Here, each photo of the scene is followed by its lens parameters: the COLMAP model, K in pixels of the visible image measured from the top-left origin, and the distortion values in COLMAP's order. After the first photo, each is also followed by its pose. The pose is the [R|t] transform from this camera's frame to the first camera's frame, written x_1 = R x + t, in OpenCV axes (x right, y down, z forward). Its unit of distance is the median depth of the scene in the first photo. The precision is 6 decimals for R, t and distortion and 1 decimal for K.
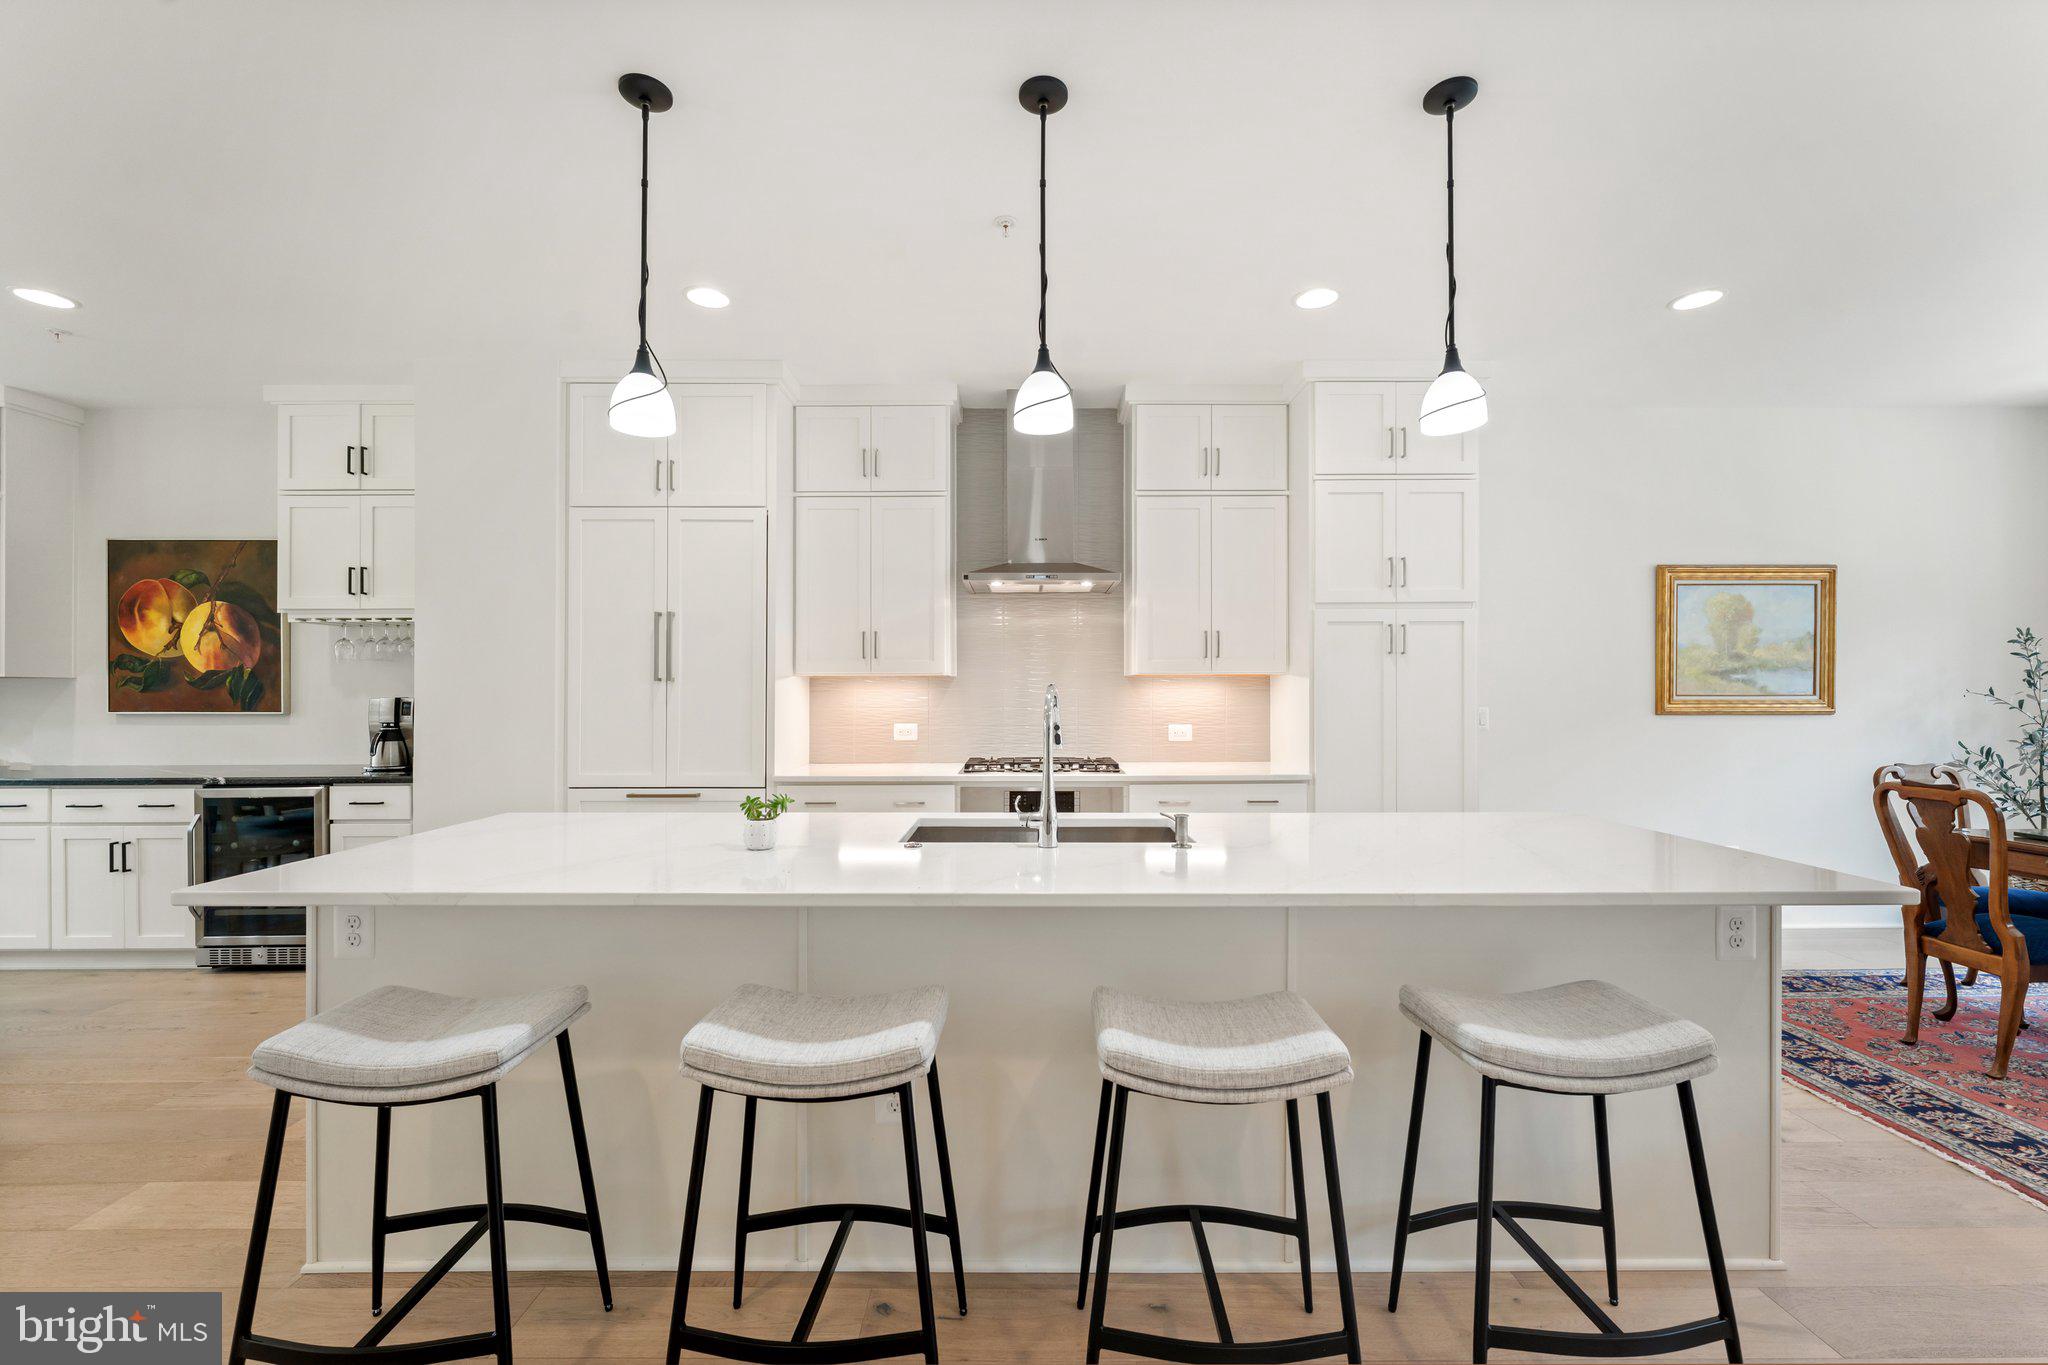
lens RADIAL K [[819.7, 0, 1044.2], [0, 819.7, 687.6], [0, 0, 1]] dist [-0.007121, 0.001341]
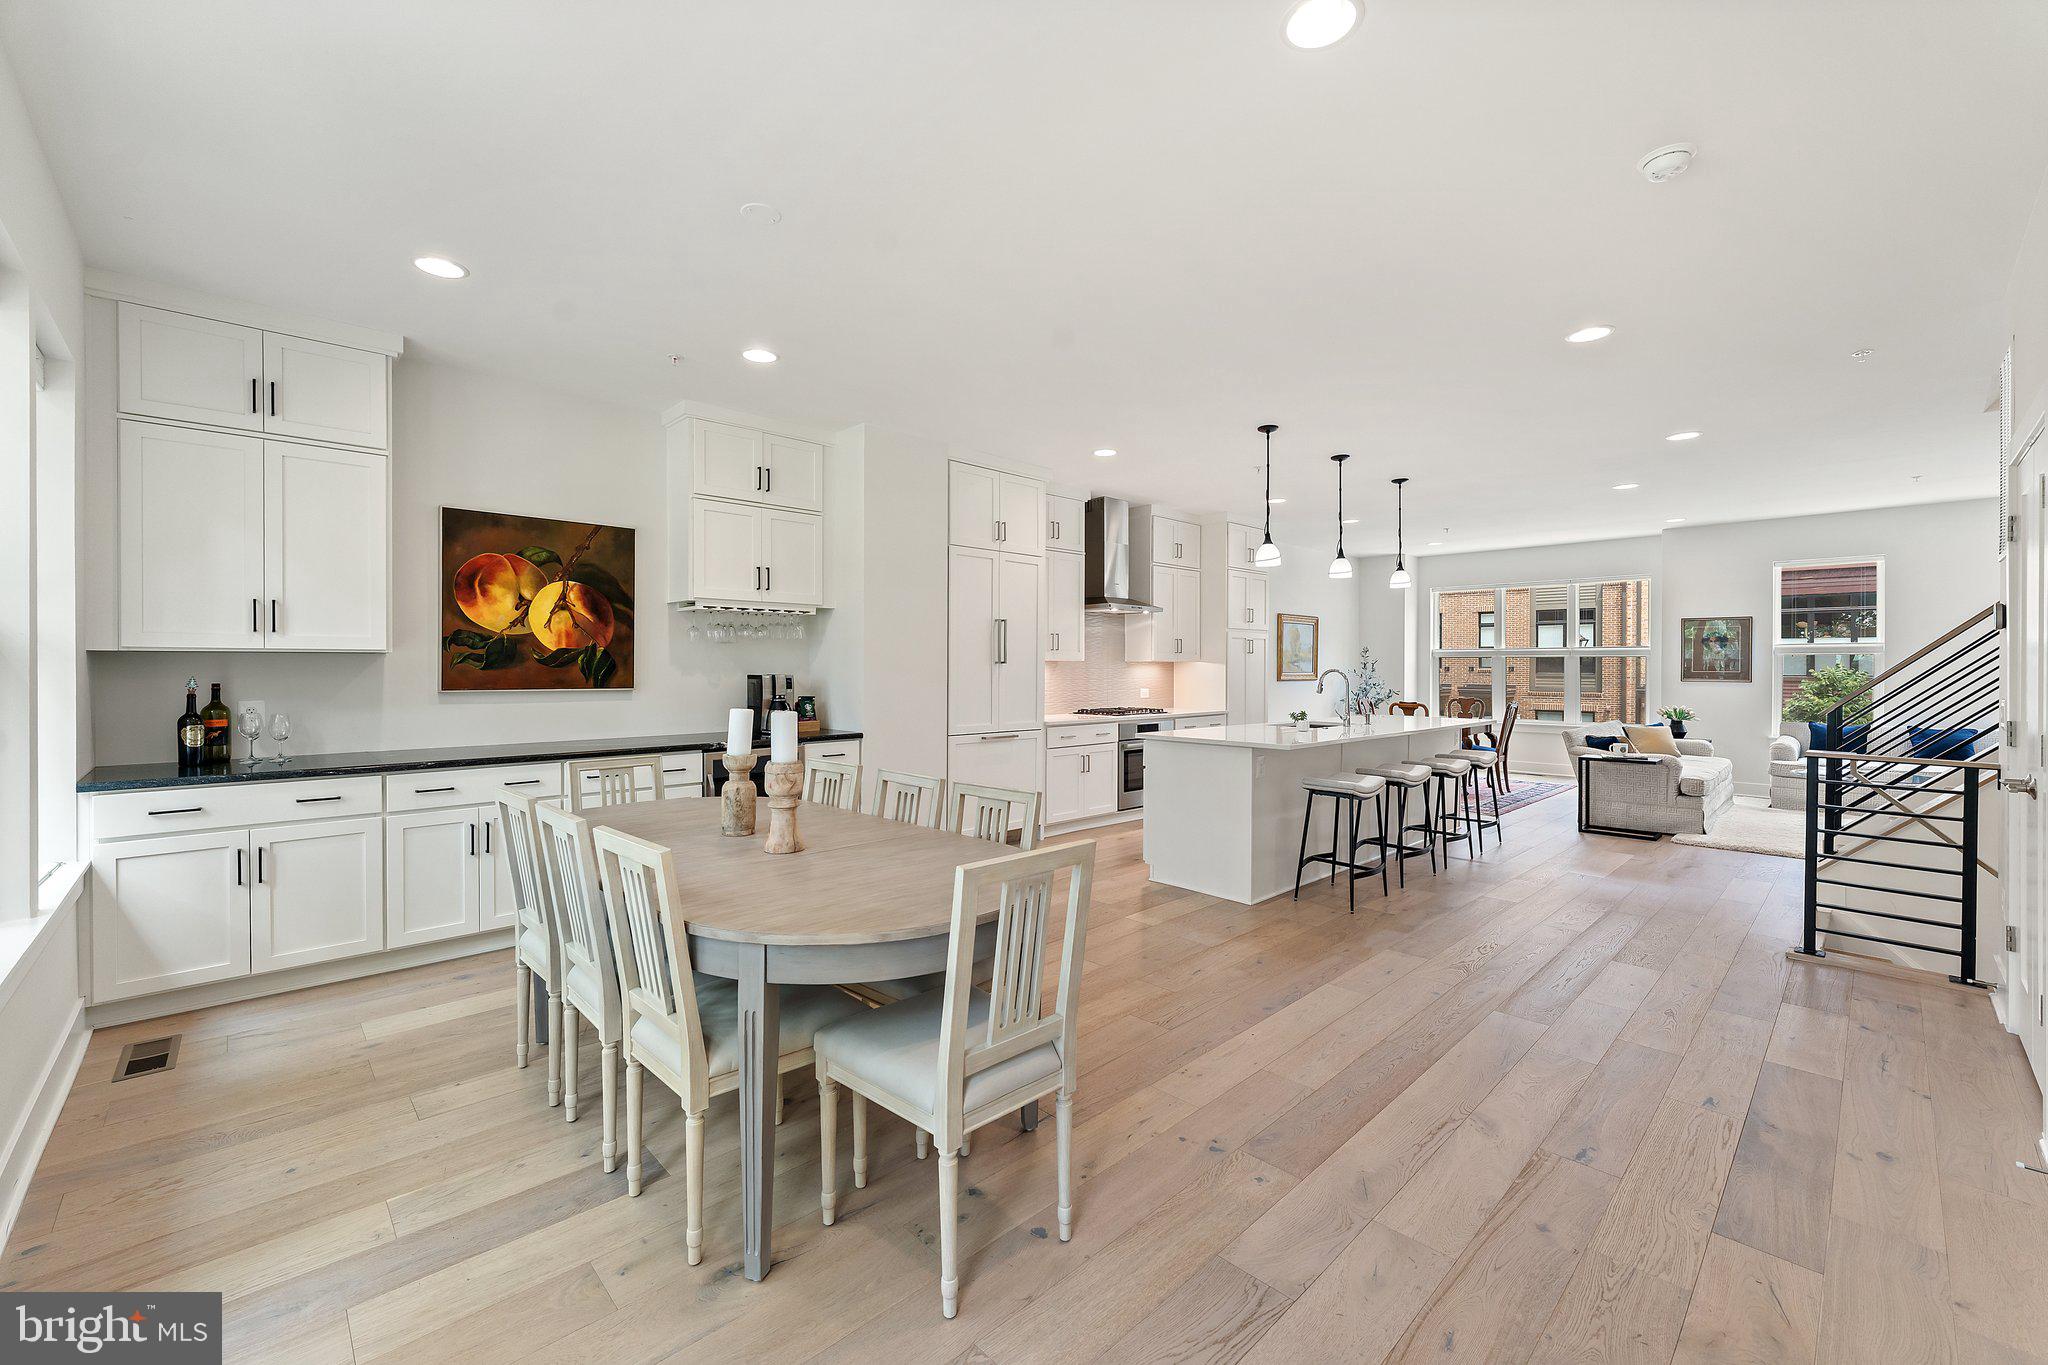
lens RADIAL K [[819.7, 0, 1010.8], [0, 819.7, 675.0], [0, 0, 1]] dist [-0.007121, 0.001341]
pose [[0.735005, -0.002403, 0.678057, -1.307558], [-0.009814, 0.999851, 0.014181, -0.007725], [-0.677990, -0.017077, 0.734872, -0.138513]]
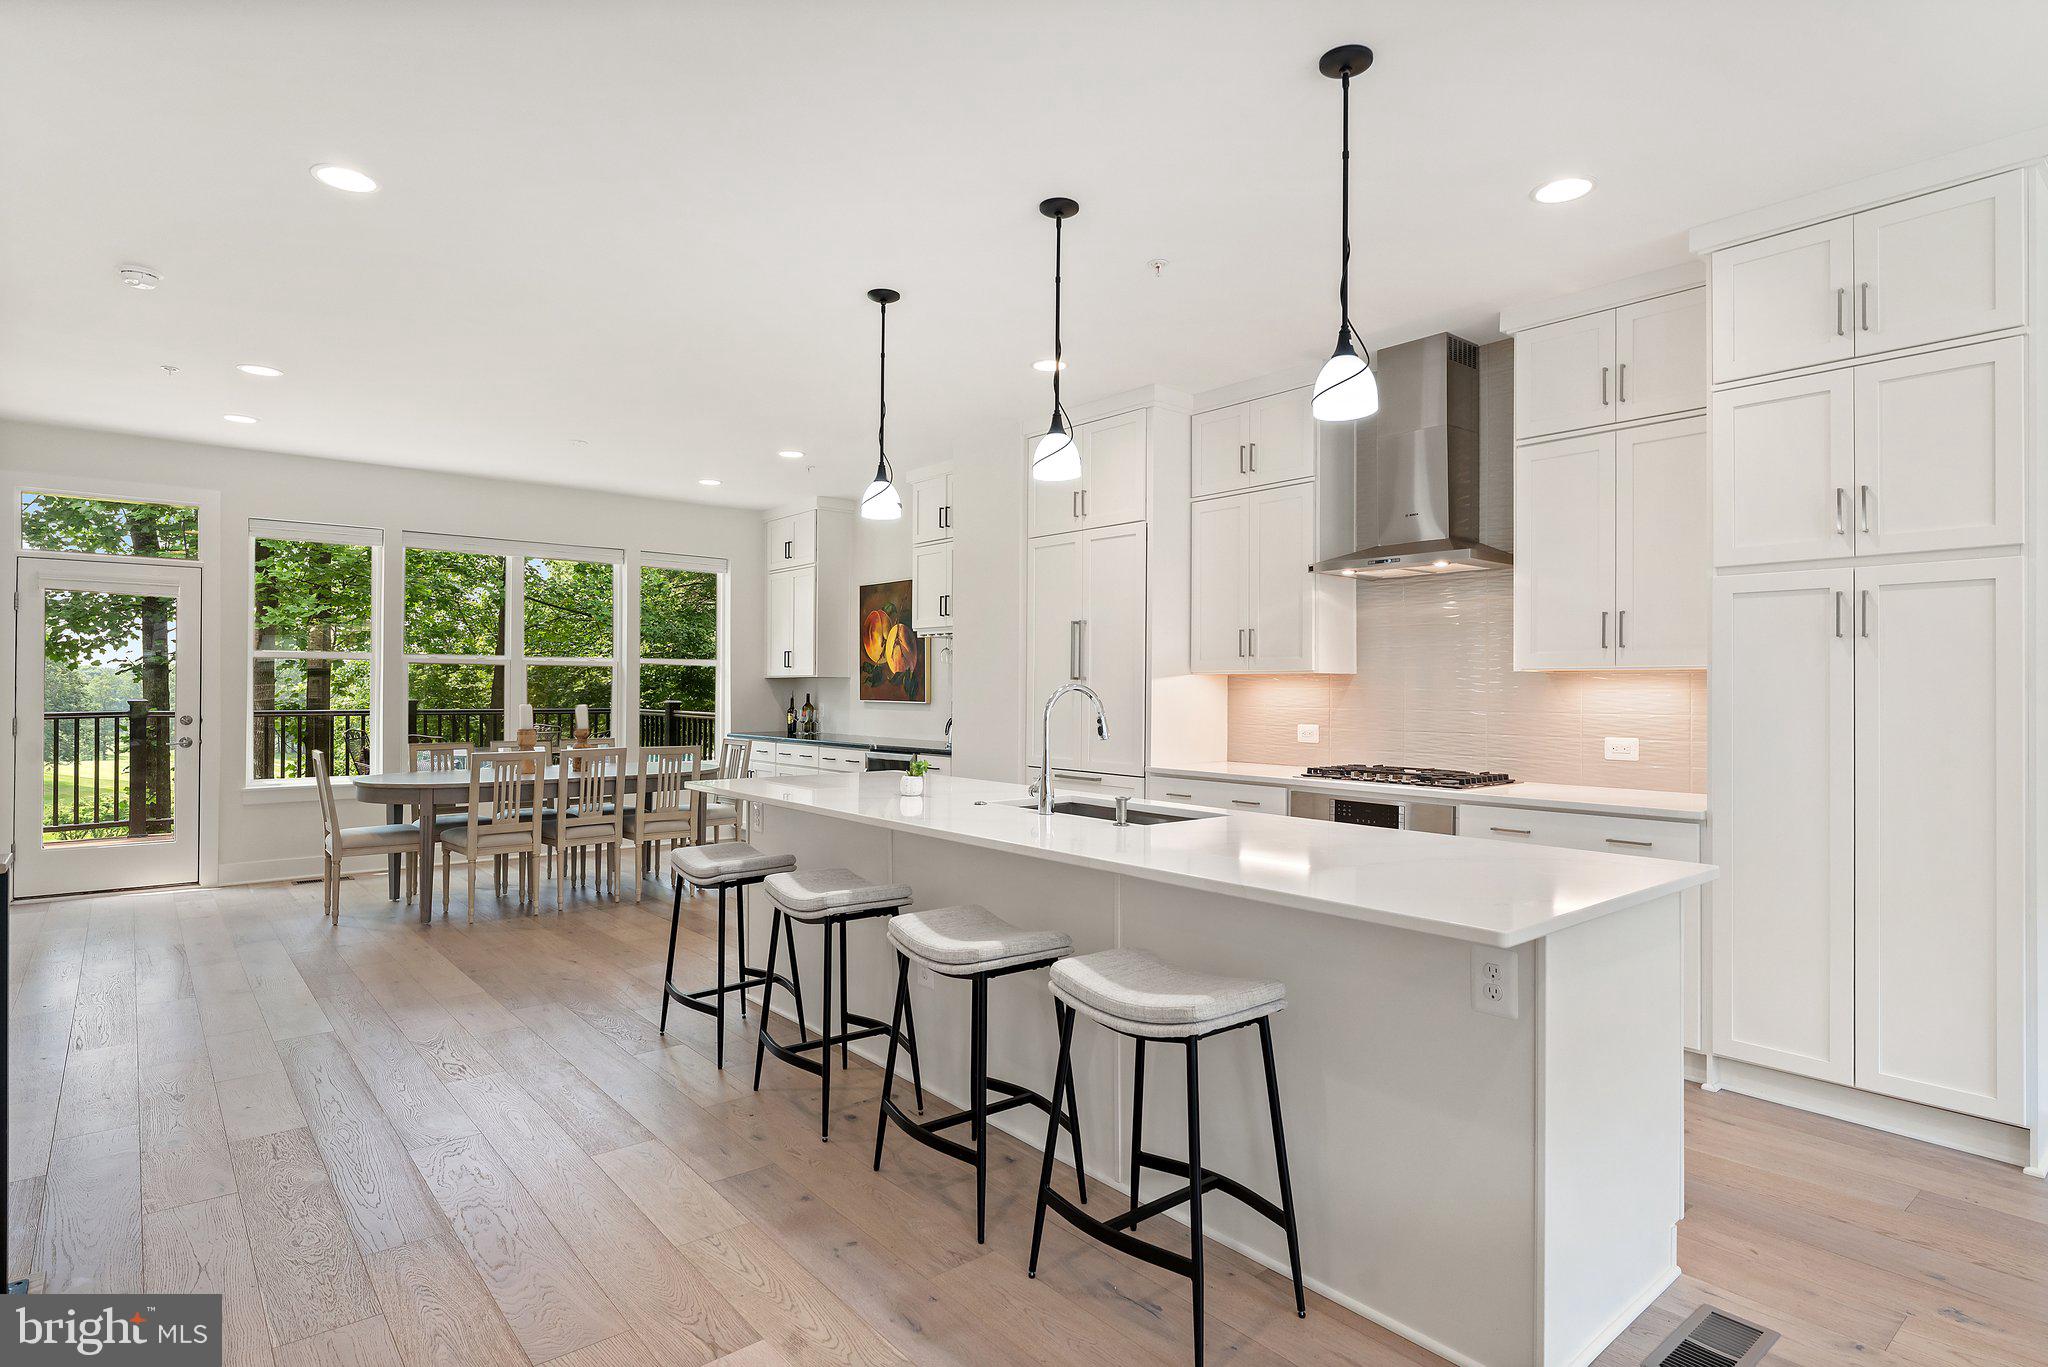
lens RADIAL K [[1074.5, 0, 1022.6], [0, 1074.5, 674.2], [0, 0, 1]] dist [-0.002348, 0.001737]
pose [[0.634503, -0.004389, -0.772908, 0.583207], [-0.003755, 0.999955, -0.008761, -0.001737], [0.772912, 0.008461, 0.634457, -0.031930]]
